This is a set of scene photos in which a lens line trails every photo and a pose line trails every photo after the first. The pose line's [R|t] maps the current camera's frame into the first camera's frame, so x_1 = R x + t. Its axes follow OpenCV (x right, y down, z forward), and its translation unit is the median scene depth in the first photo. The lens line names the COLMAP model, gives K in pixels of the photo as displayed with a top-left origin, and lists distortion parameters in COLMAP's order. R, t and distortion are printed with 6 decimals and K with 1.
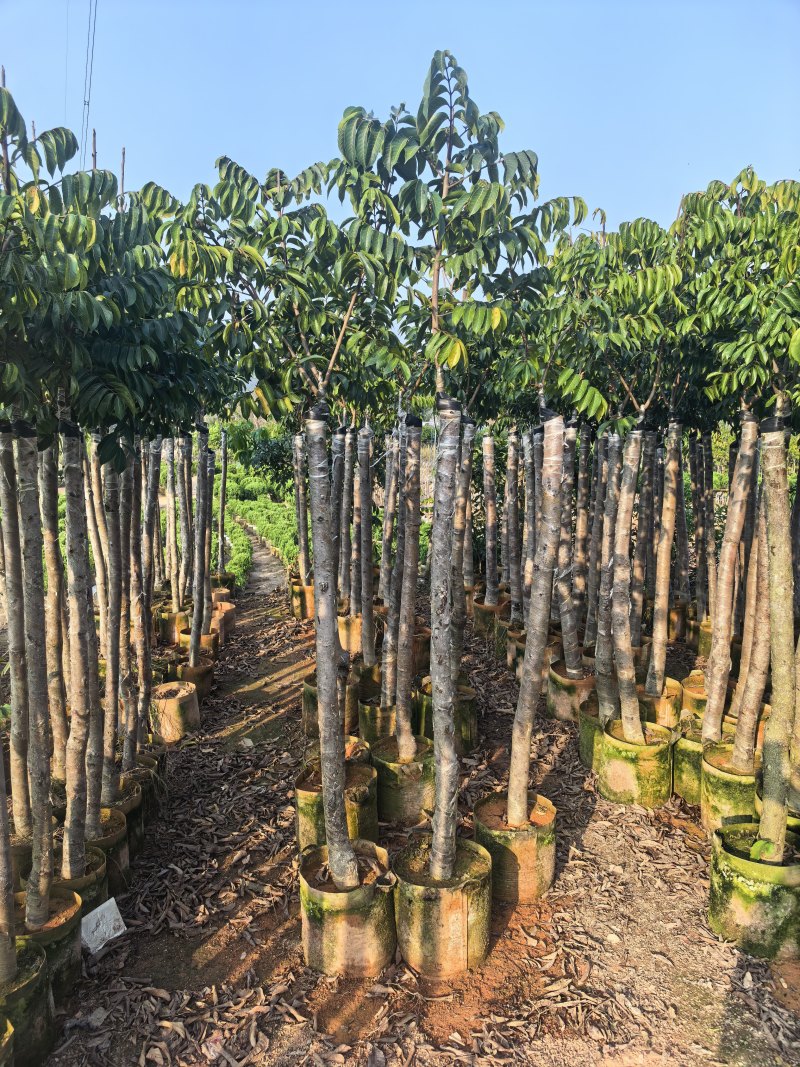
lens RADIAL K [[772.7, 0, 389.8], [0, 772.7, 531.9], [0, 0, 1]] dist [0.054676, -0.067278]
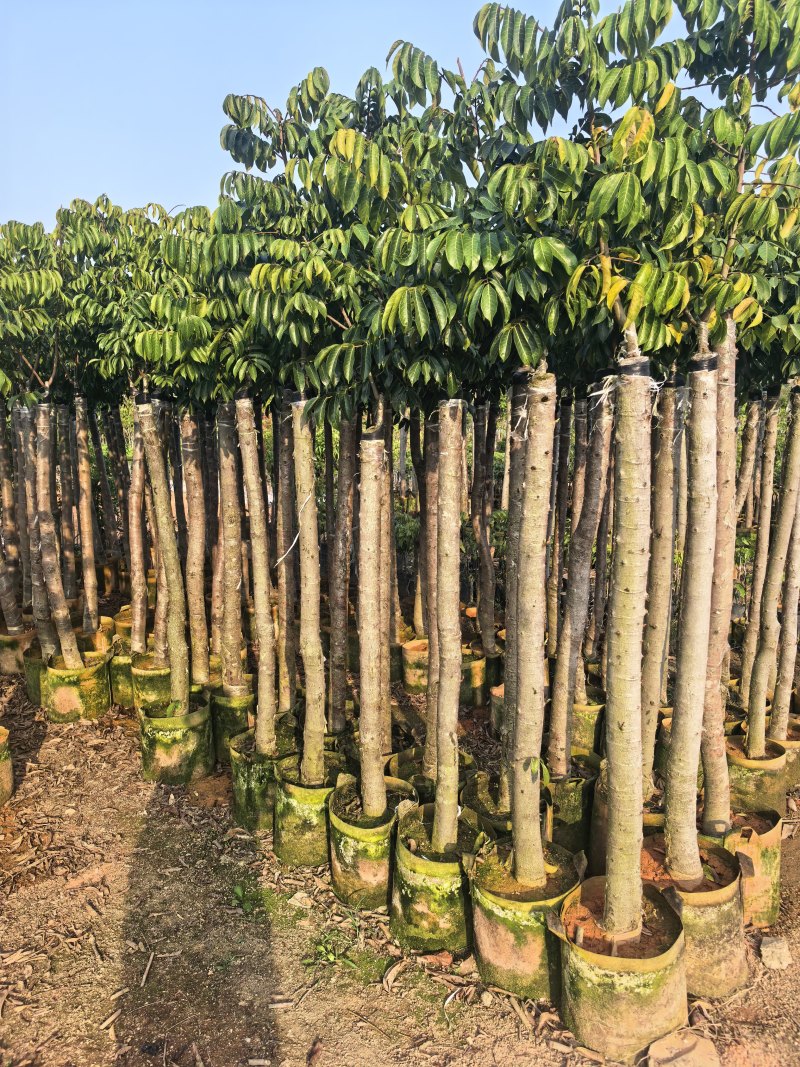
lens RADIAL K [[772.7, 0, 389.8], [0, 772.7, 531.9], [0, 0, 1]] dist [0.054676, -0.067278]
pose [[0.764666, -0.114869, 0.634106, -0.051101], [0.094176, 0.993340, 0.066379, 0.032843], [-0.637508, 0.008959, 0.770392, -0.237229]]
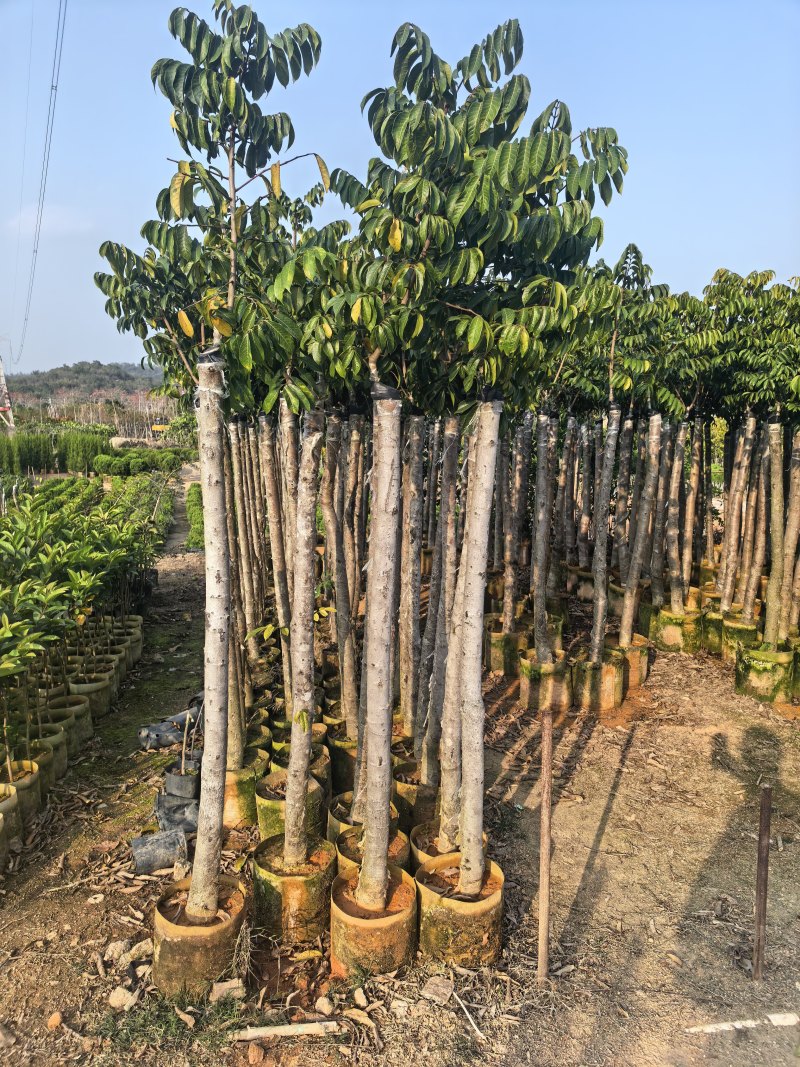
lens RADIAL K [[772.7, 0, 389.8], [0, 772.7, 531.9], [0, 0, 1]] dist [0.054676, -0.067278]
pose [[0.998679, -0.001143, 0.051375, -0.406707], [0.000711, 0.999964, 0.008417, 0.090301], [-0.051383, -0.008370, 0.998644, -0.640430]]
